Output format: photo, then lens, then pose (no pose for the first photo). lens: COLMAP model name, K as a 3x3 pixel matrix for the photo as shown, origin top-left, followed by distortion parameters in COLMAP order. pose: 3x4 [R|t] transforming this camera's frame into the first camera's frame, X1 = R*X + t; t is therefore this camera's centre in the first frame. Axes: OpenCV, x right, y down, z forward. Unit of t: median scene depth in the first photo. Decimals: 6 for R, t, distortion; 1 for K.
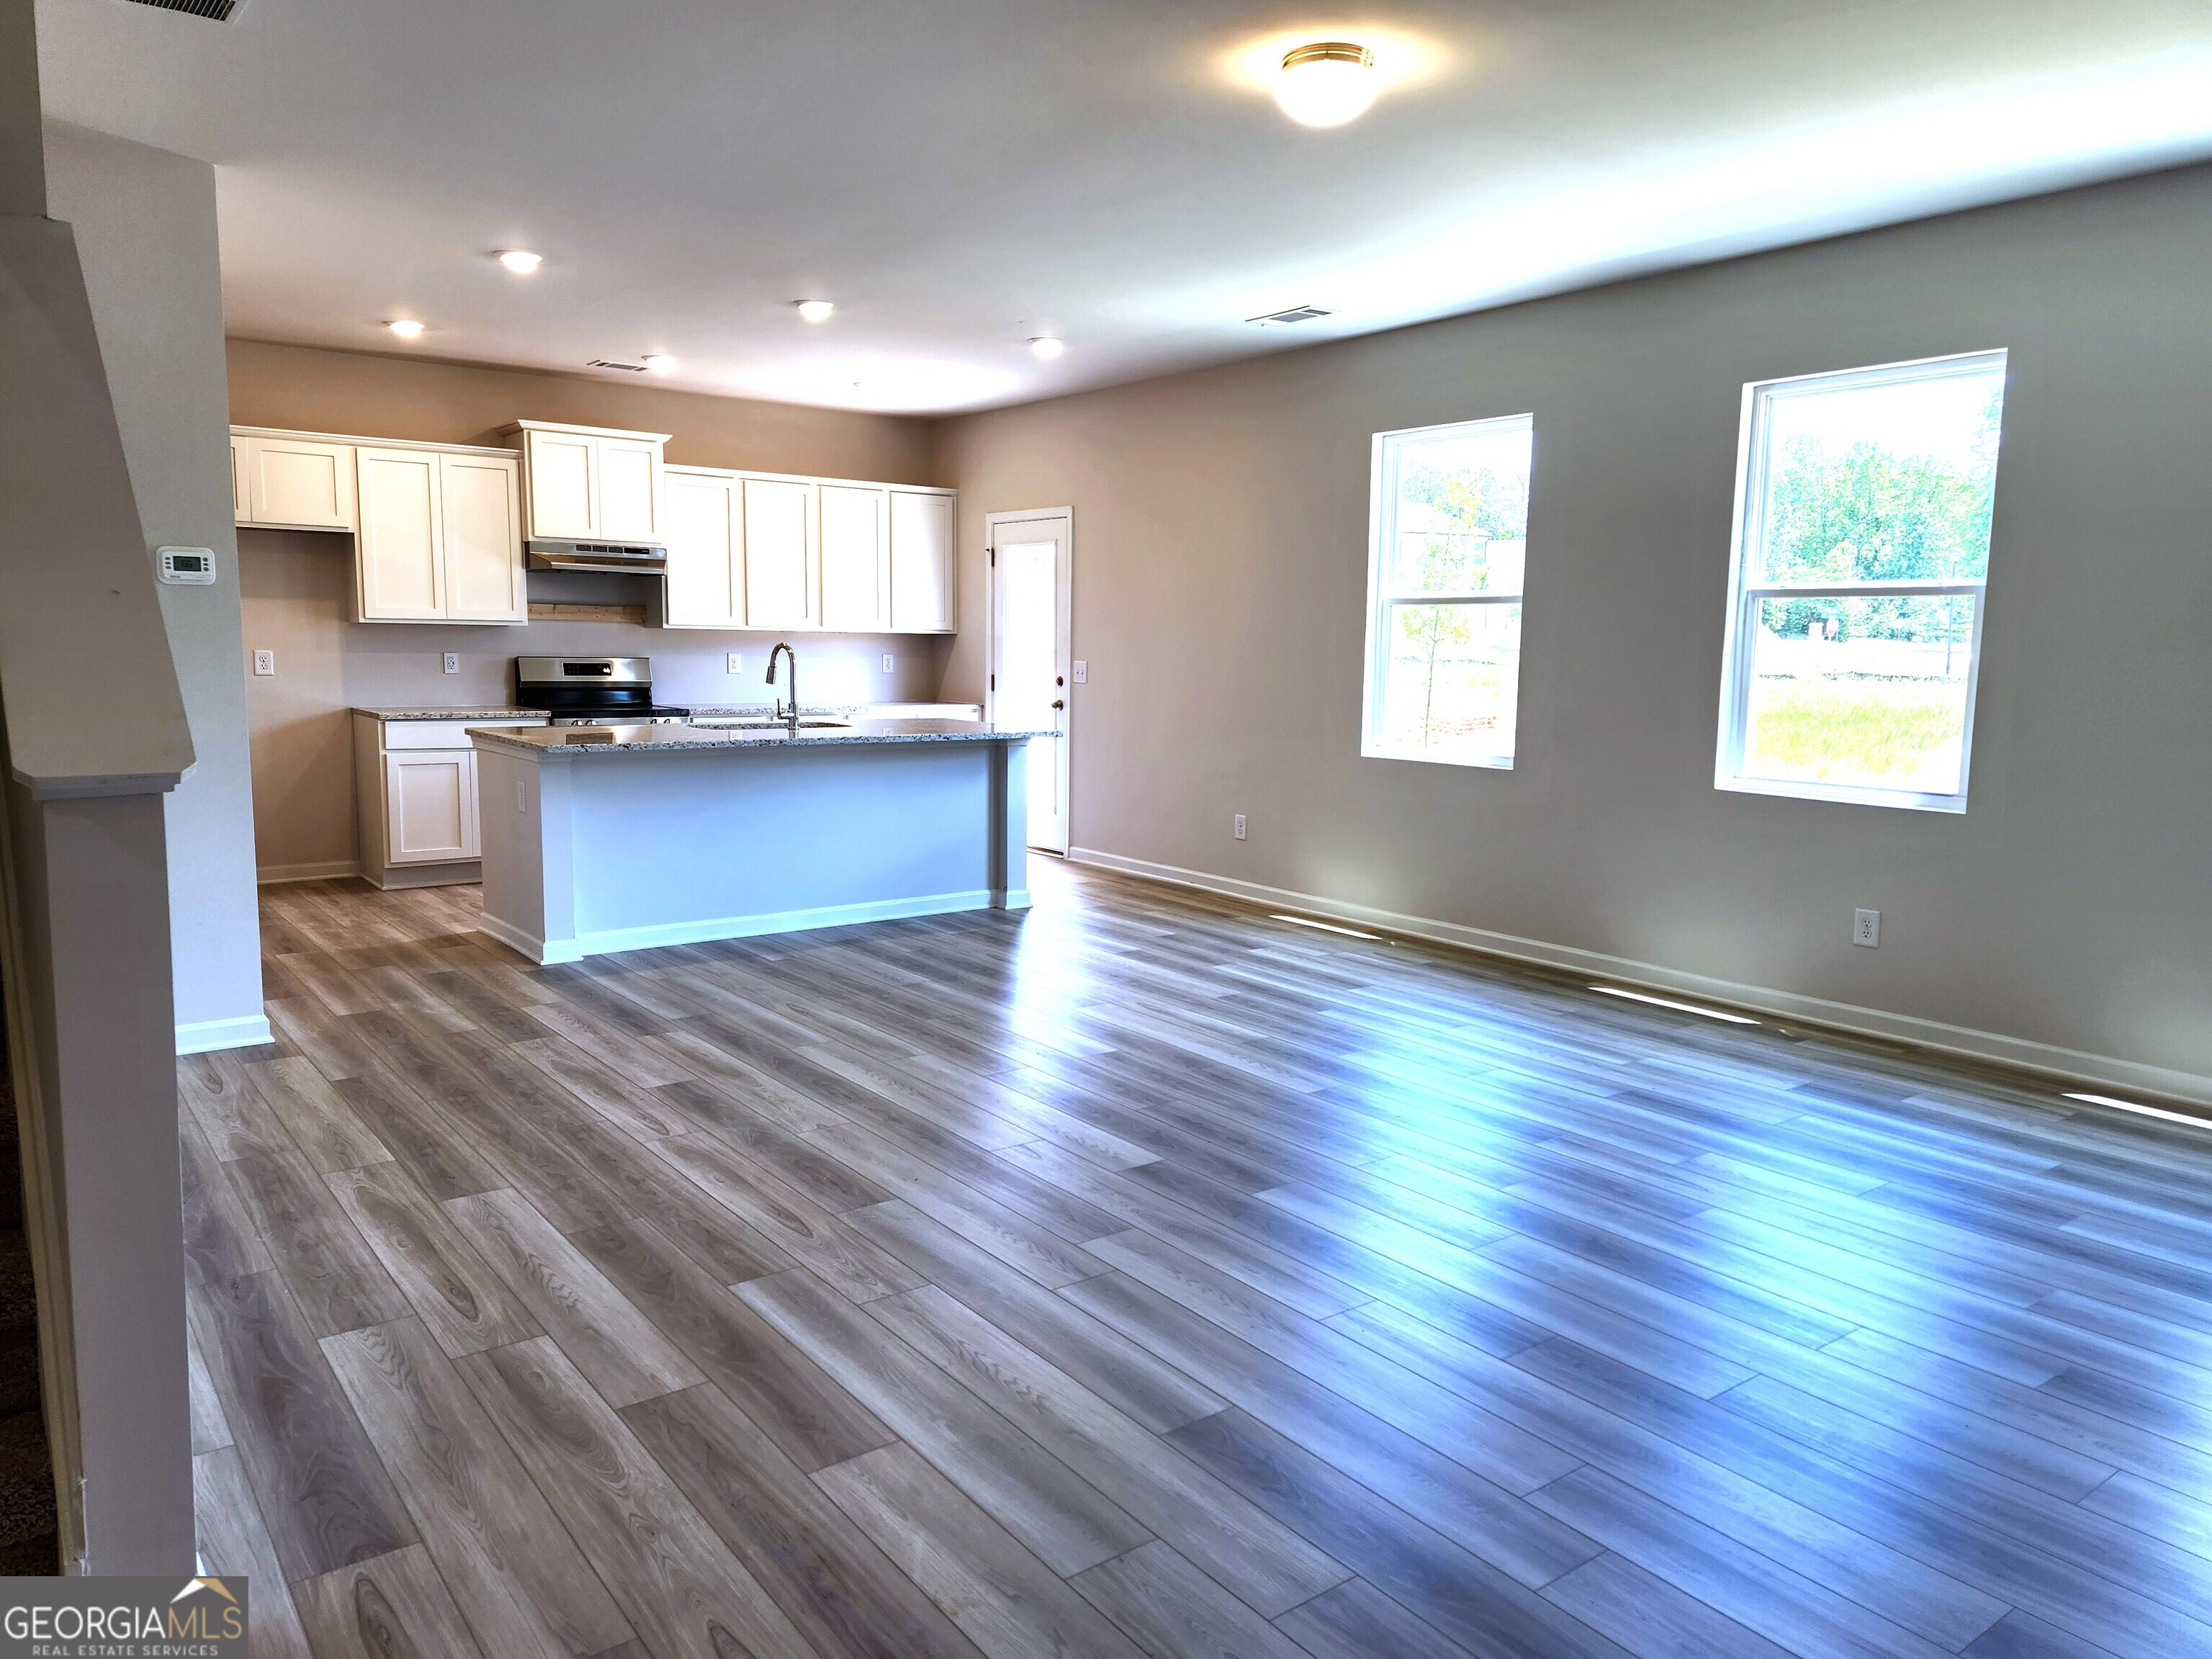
lens RADIAL K [[1545.8, 0, 1106.0], [0, 1545.8, 829.5], [0, 0, 1]] dist [0.114224, -0.155033]
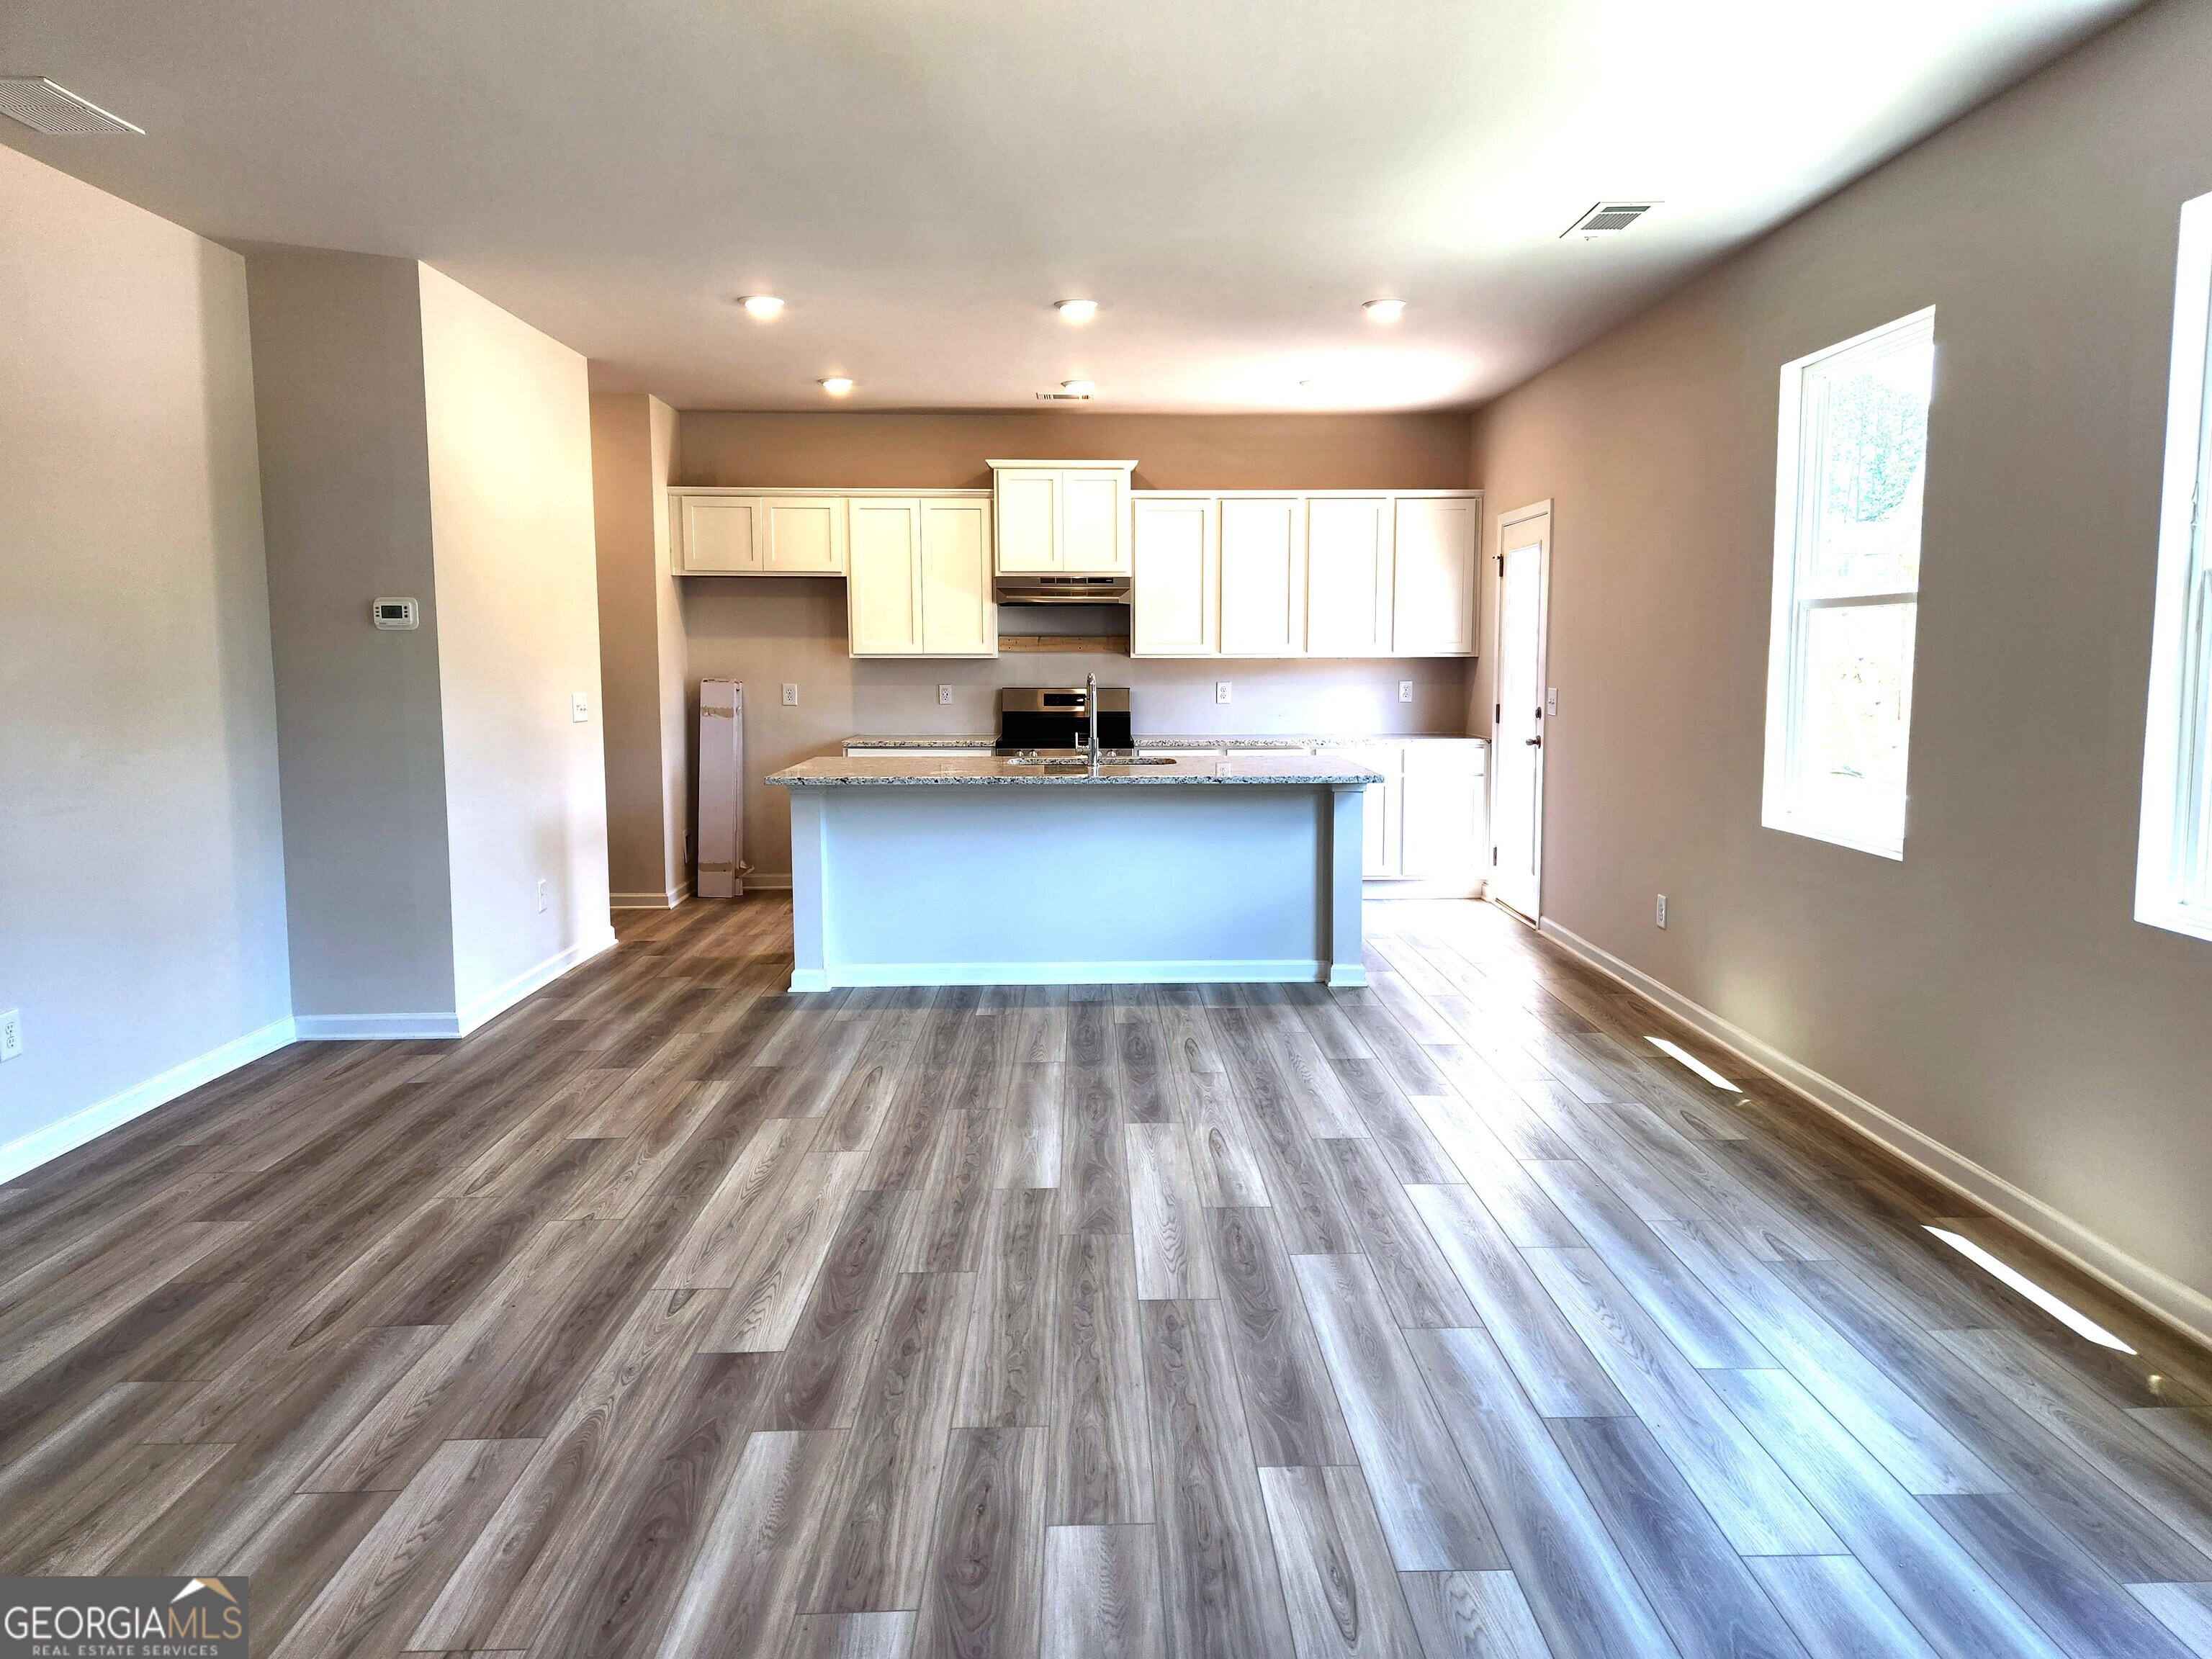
lens RADIAL K [[1535.7, 0, 1106.0], [0, 1535.7, 829.5], [0, 0, 1]] dist [0.065761, -0.056482]
pose [[0.812796, 0.051224, -0.580292, 0.331112], [-0.059031, 0.998241, 0.005434, -0.031793], [0.579550, 0.029838, 0.814390, 0.257702]]
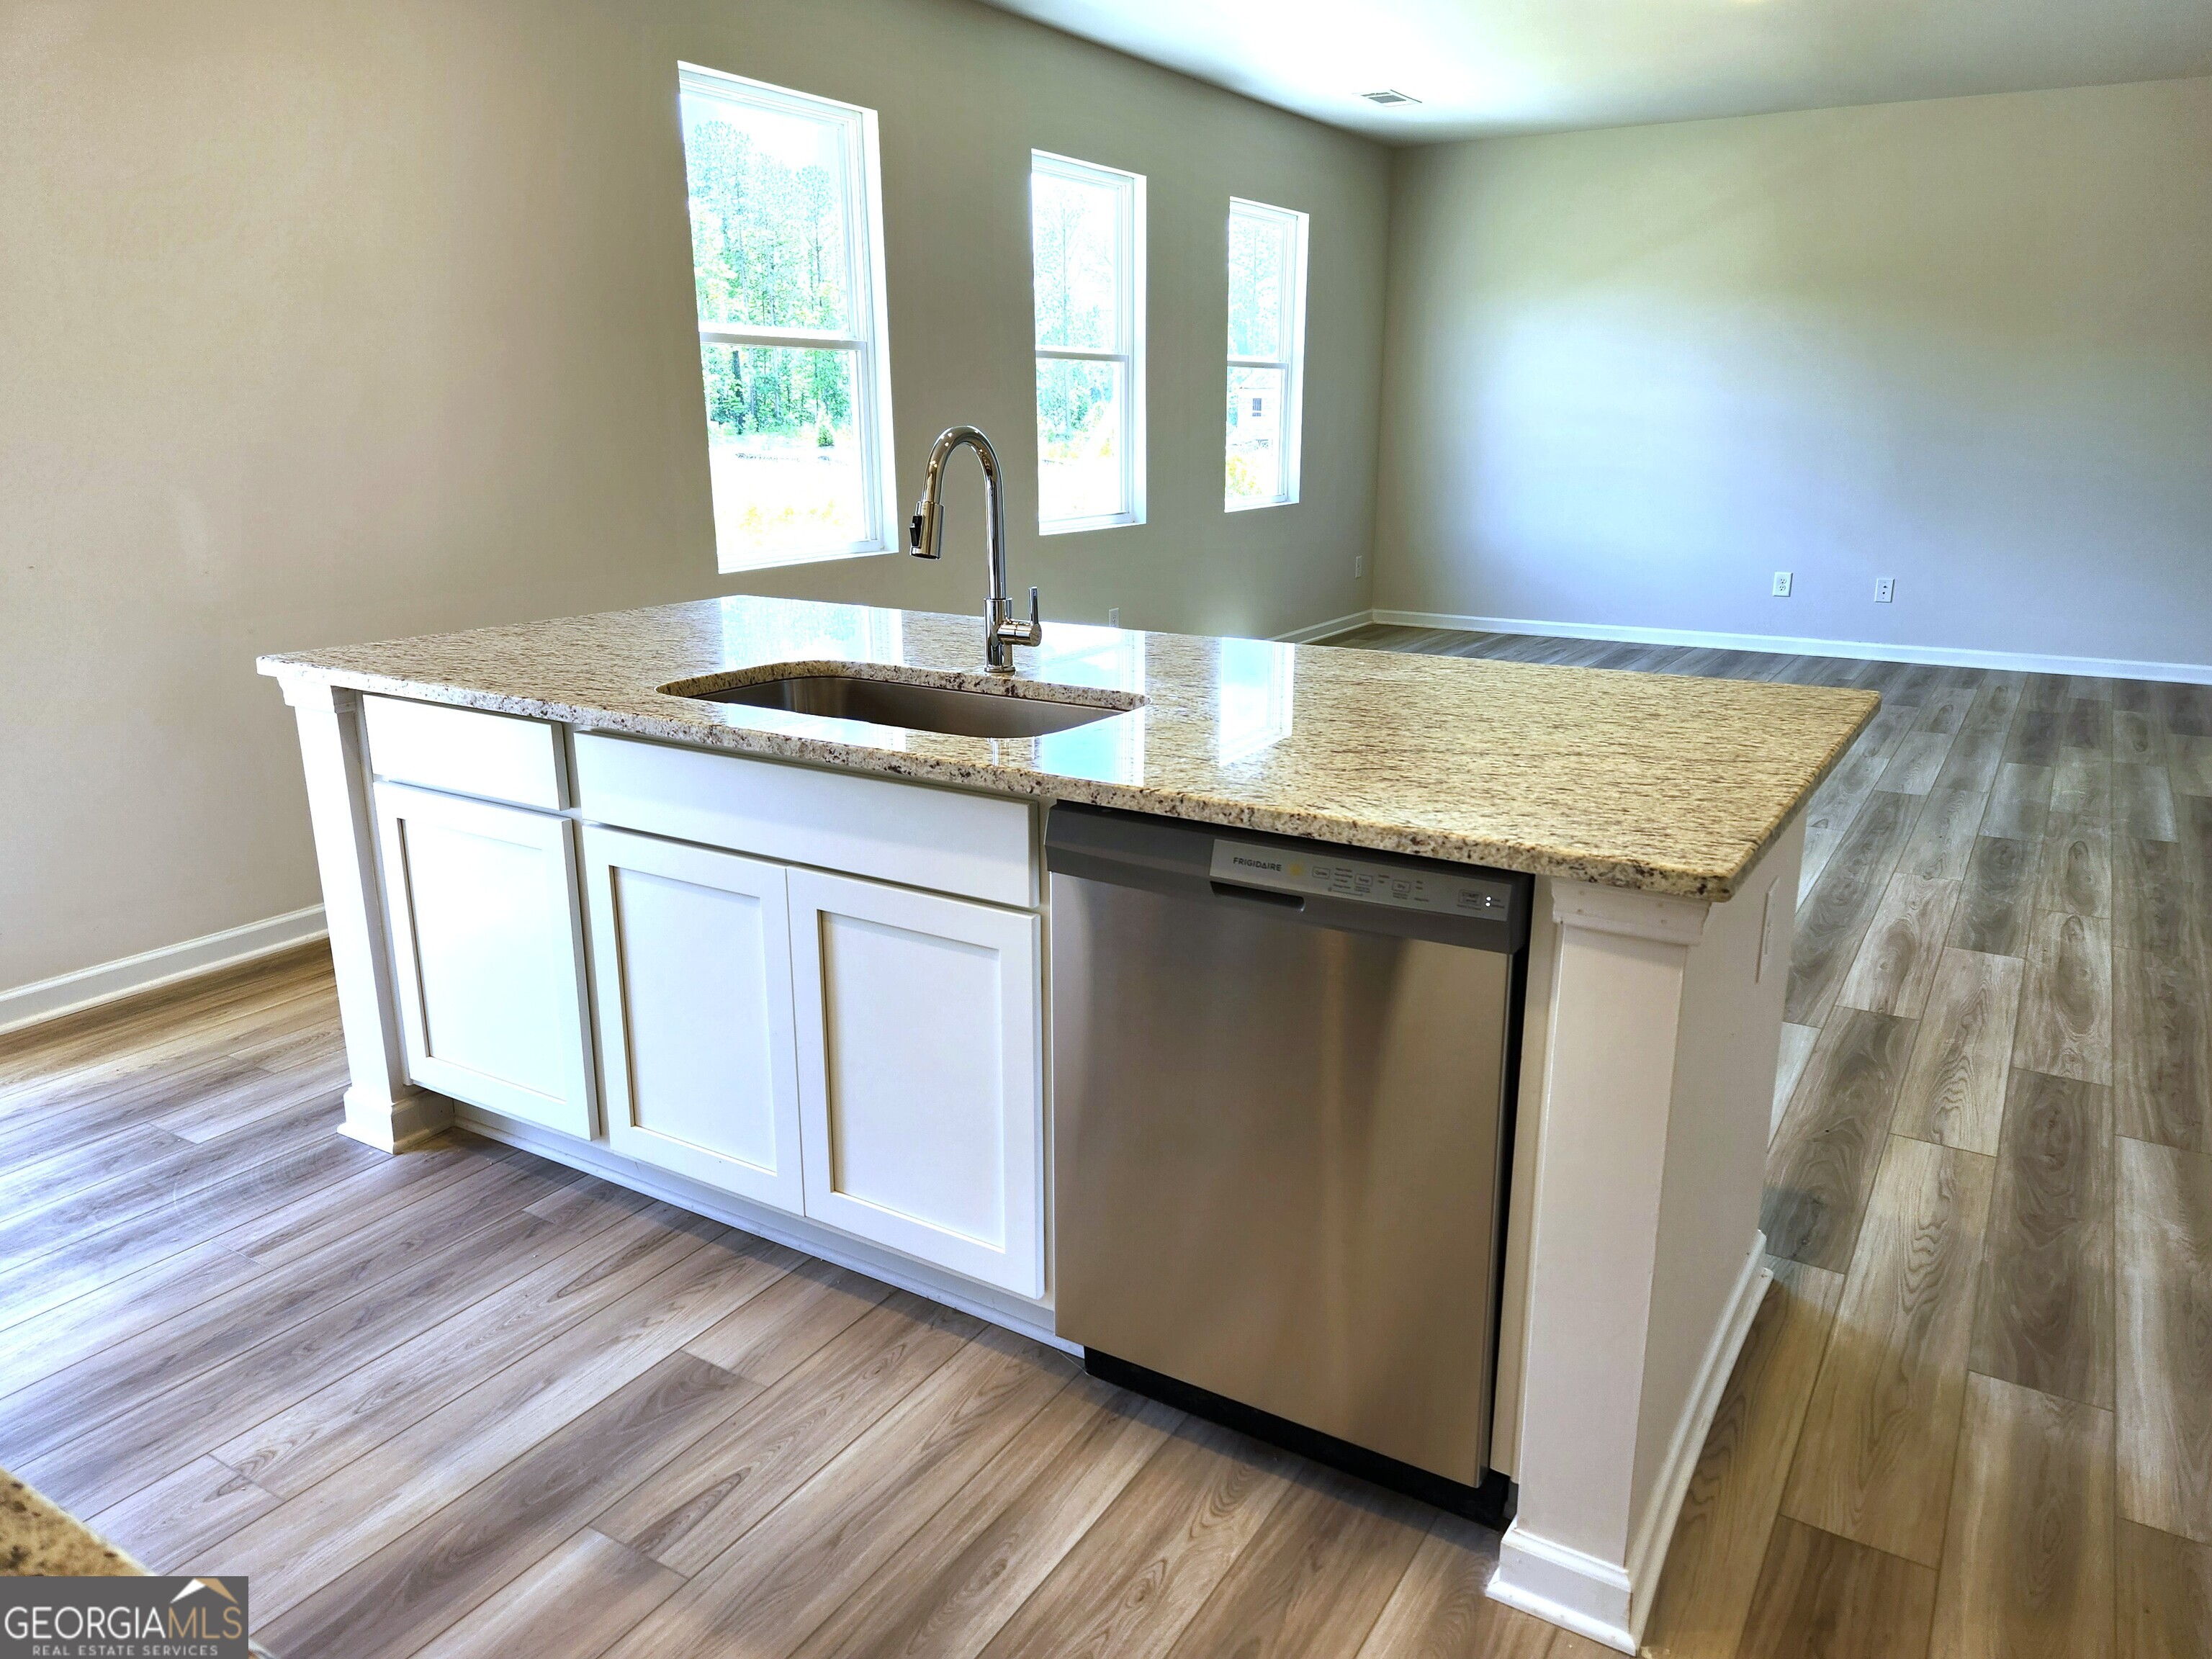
lens RADIAL K [[1535.7, 0, 1106.0], [0, 1535.7, 829.5], [0, 0, 1]] dist [0.065761, -0.056482]
pose [[-0.370200, -0.264266, 0.890570, -0.533481], [0.107802, 0.939984, 0.323742, -0.142619], [-0.922676, 0.215855, -0.319494, 1.082438]]
